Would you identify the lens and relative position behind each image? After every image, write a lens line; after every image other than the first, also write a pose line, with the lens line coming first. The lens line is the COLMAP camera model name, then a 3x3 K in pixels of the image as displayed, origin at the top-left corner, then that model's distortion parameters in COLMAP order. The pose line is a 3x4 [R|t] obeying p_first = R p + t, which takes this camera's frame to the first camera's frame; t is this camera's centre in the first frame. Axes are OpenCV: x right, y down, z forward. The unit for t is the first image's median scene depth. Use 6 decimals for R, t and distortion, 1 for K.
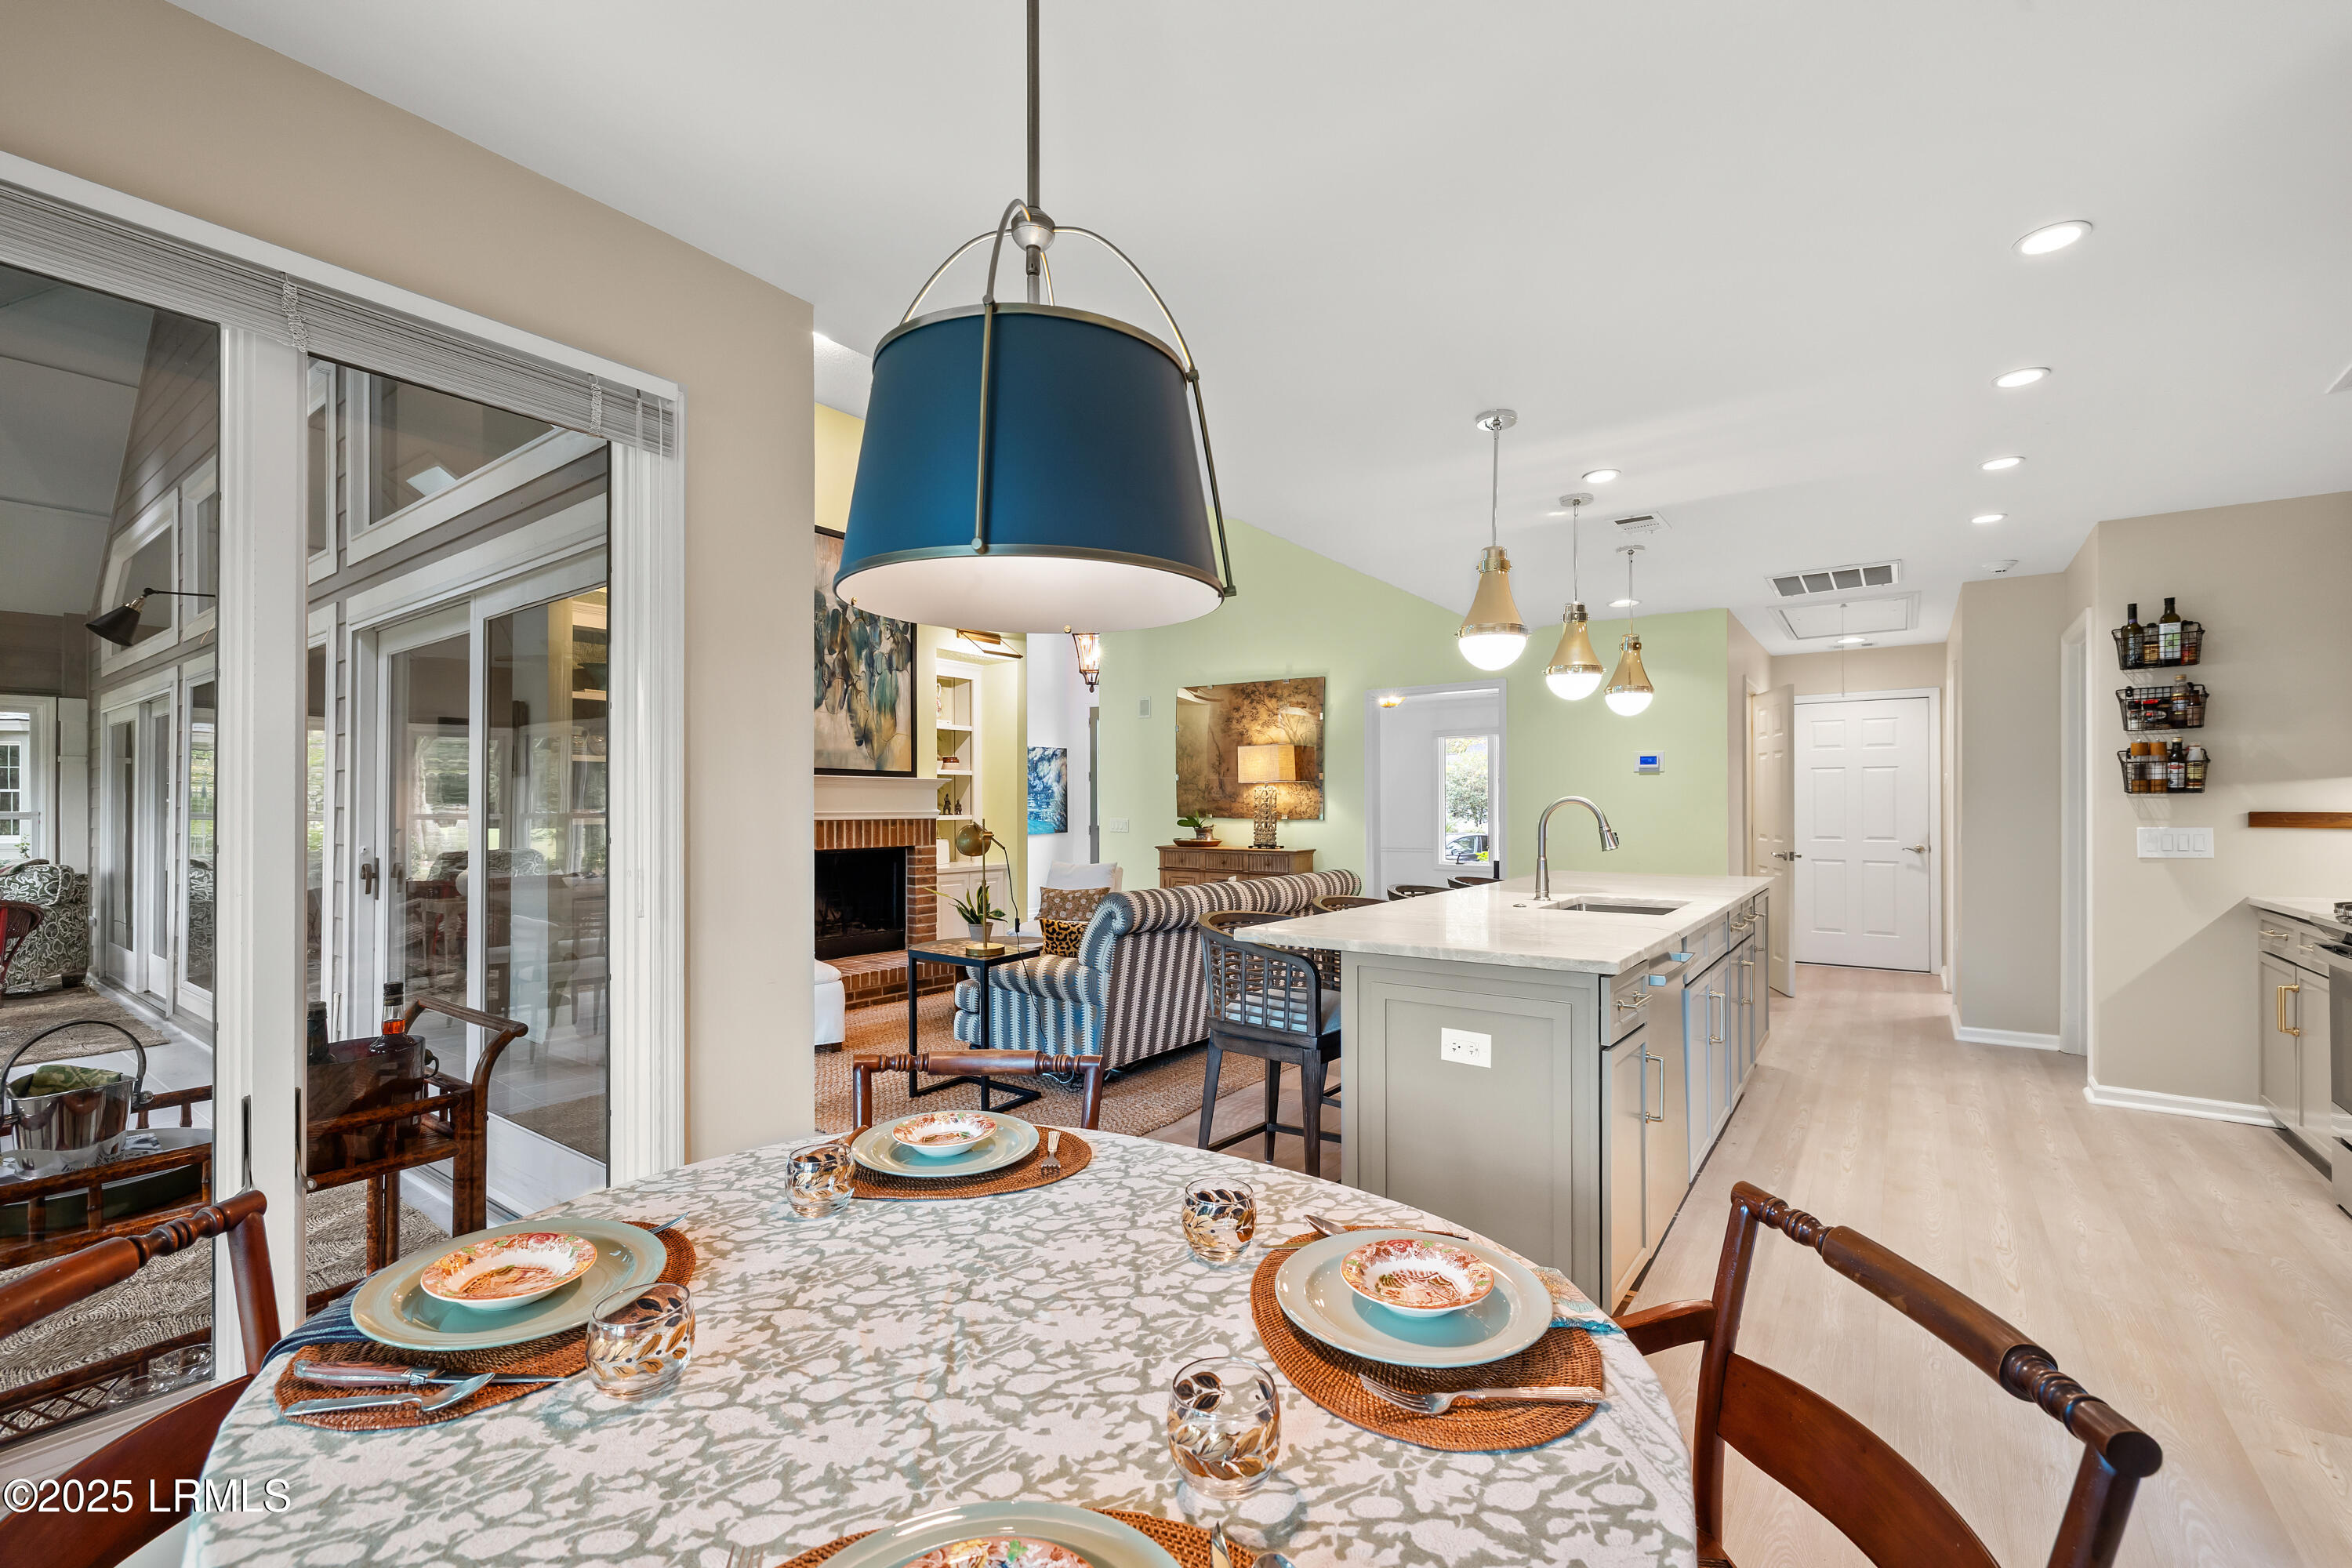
lens RADIAL K [[994.4, 0, 1136.2], [0, 994.4, 786.5], [0, 0, 1]] dist [0.006533, -0.002540]
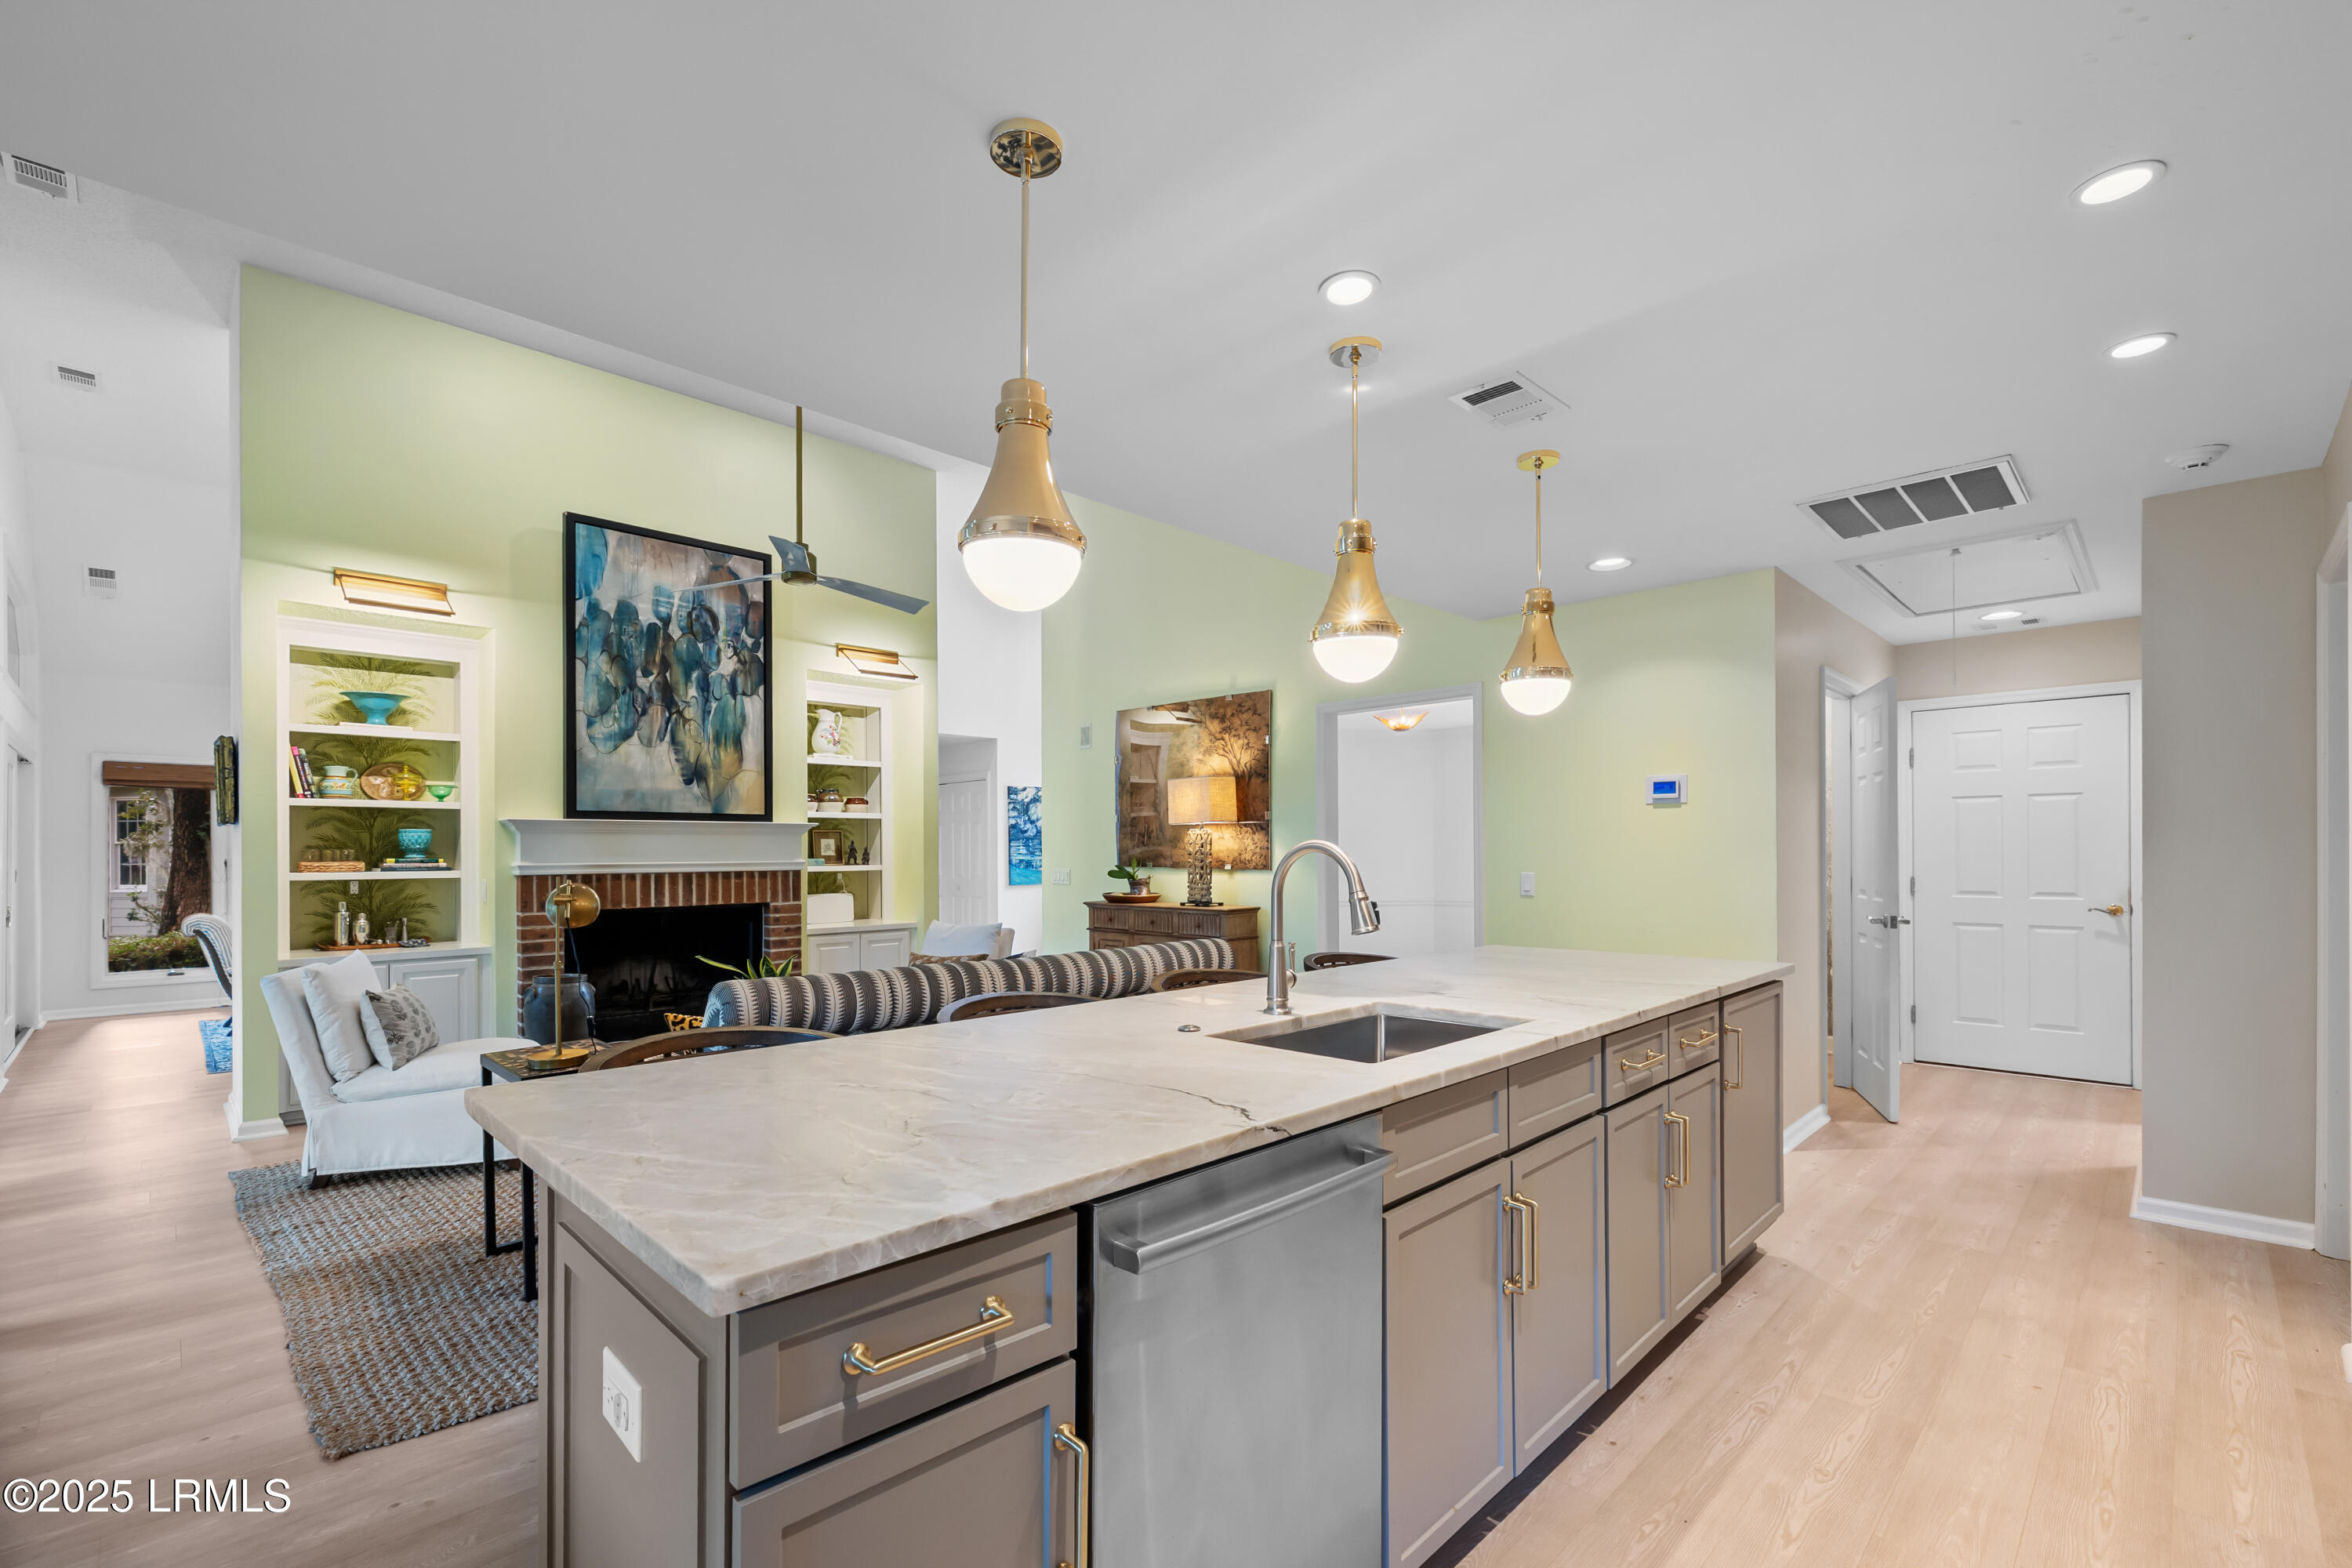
lens RADIAL K [[994.4, 0, 1146.6], [0, 994.4, 839.4], [0, 0, 1]] dist [0.006533, -0.002540]
pose [[0.988713, -0.006274, -0.149693, 0.227410], [0.007586, 0.999938, 0.008194, 0.001659], [0.149632, -0.009237, 0.988699, 0.212380]]
